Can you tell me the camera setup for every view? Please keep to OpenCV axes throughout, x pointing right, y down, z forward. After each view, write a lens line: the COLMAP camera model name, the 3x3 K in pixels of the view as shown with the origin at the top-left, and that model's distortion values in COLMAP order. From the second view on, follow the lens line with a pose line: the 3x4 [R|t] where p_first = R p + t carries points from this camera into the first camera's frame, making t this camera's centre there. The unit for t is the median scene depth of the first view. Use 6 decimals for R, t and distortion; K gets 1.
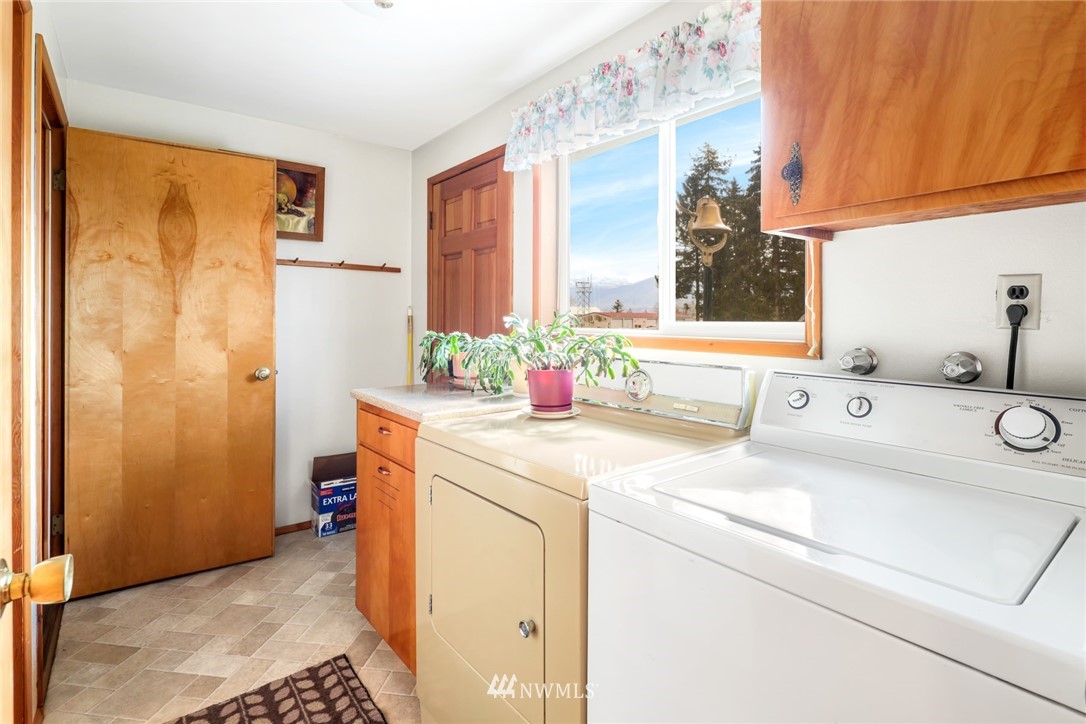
lens RADIAL K [[536.9, 0, 543.4], [0, 536.9, 303.4], [0, 0, 1]] dist [0.002421, -0.002479]
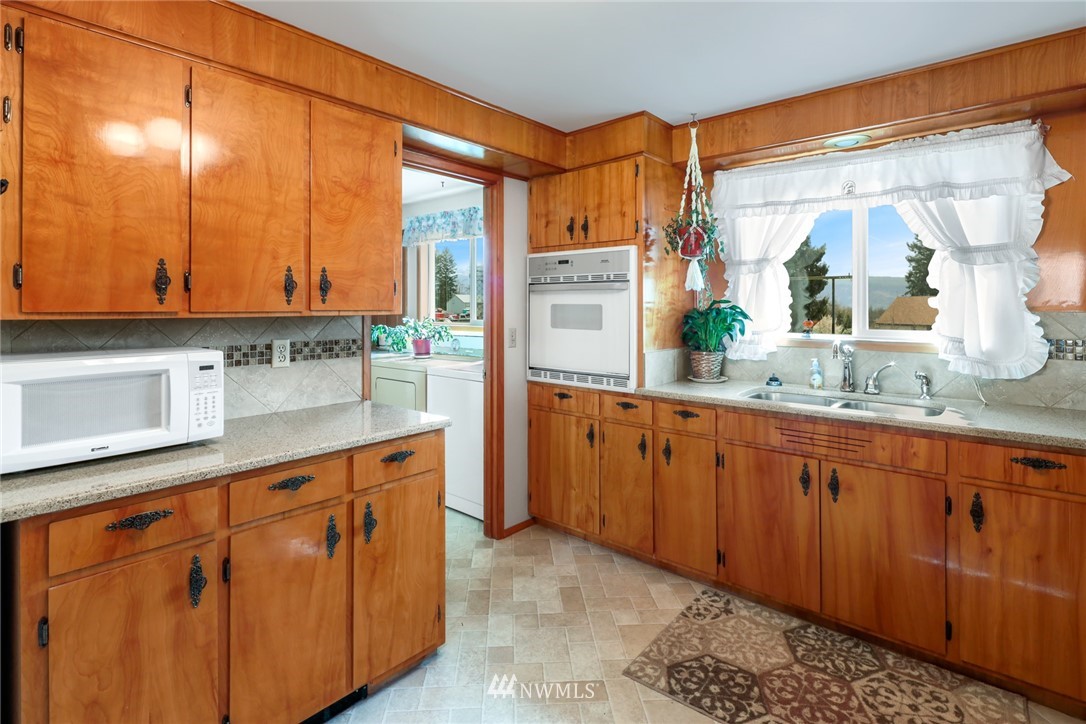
lens RADIAL K [[536.9, 0, 543.4], [0, 536.9, 303.4], [0, 0, 1]] dist [0.002421, -0.002479]
pose [[0.983555, -0.005574, 0.180524, 0.112980], [0.000724, 0.999637, 0.026920, -0.108614], [-0.180609, -0.026346, 0.983202, -1.489091]]
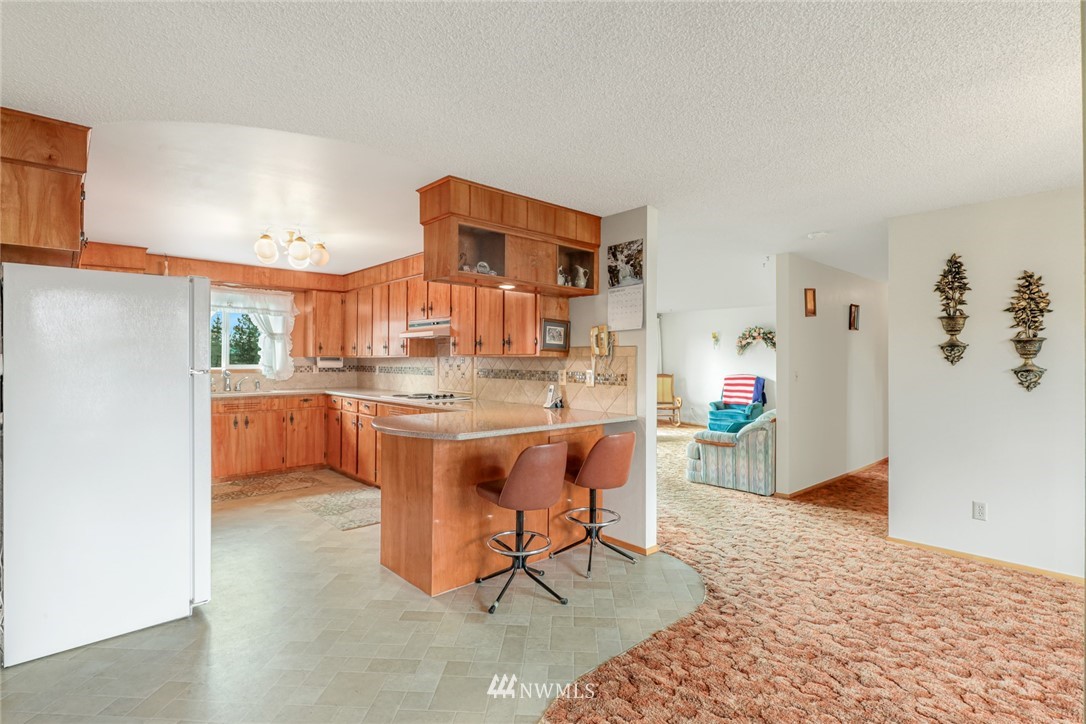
lens RADIAL K [[530.1, 0, 542.1], [0, 530.1, 356.4], [0, 0, 1]] dist [0.000168, -0.000129]
pose [[-0.068179, 0.001047, 0.997673, -2.163868], [-0.037541, 0.999289, -0.003614, -0.108593], [-0.996967, -0.037700, -0.068091, -1.919826]]
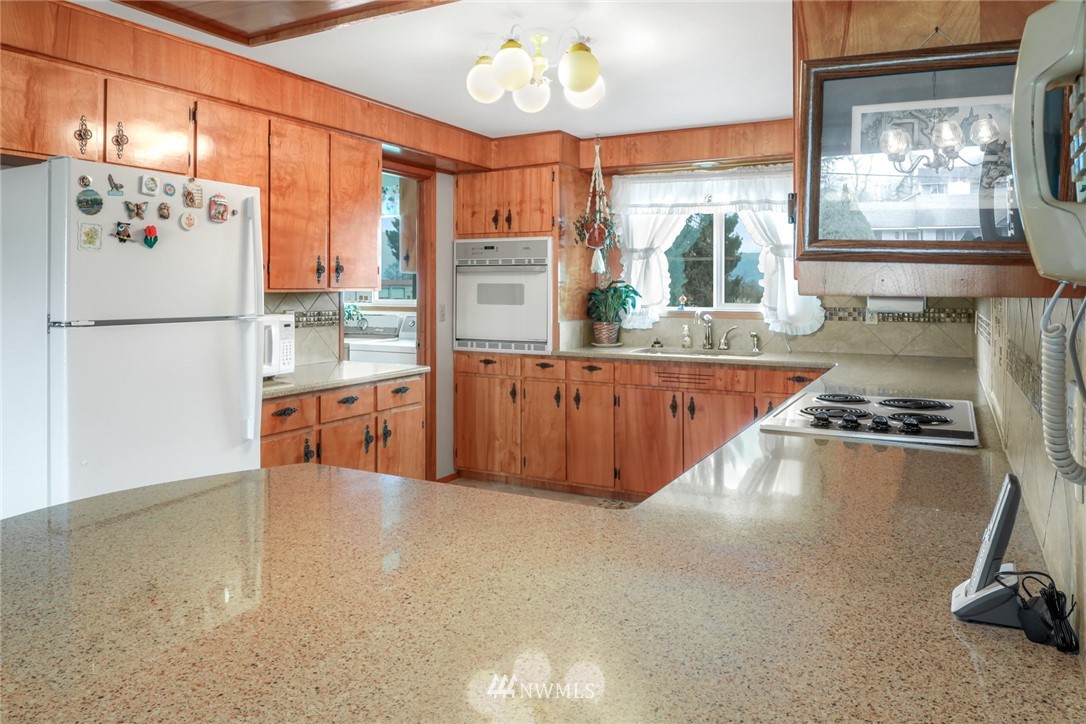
lens RADIAL K [[754.2, 0, 539.8], [0, 754.2, 284.5], [0, 0, 1]] dist [-0.005649, -0.001047]
pose [[0.921559, -0.004255, 0.388215, -0.415051], [-0.007194, 0.999581, 0.028032, -0.135455], [-0.388172, -0.028626, 0.921142, -2.451414]]
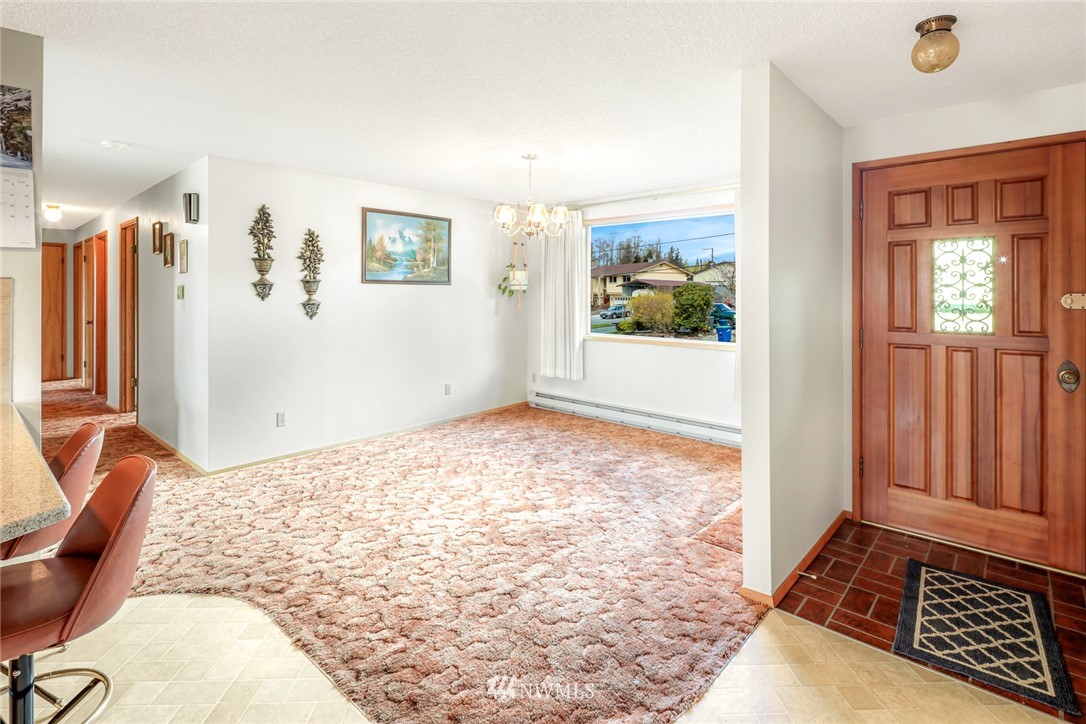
lens RADIAL K [[528.3, 0, 541.8], [0, 528.3, 292.5], [0, 0, 1]] dist [-0.000384, -0.000041]
pose [[-0.986610, -0.007008, -0.162947, -1.136825], [-0.001626, 0.999449, -0.033138, -0.102997], [0.163090, -0.032430, -0.986078, -1.154395]]
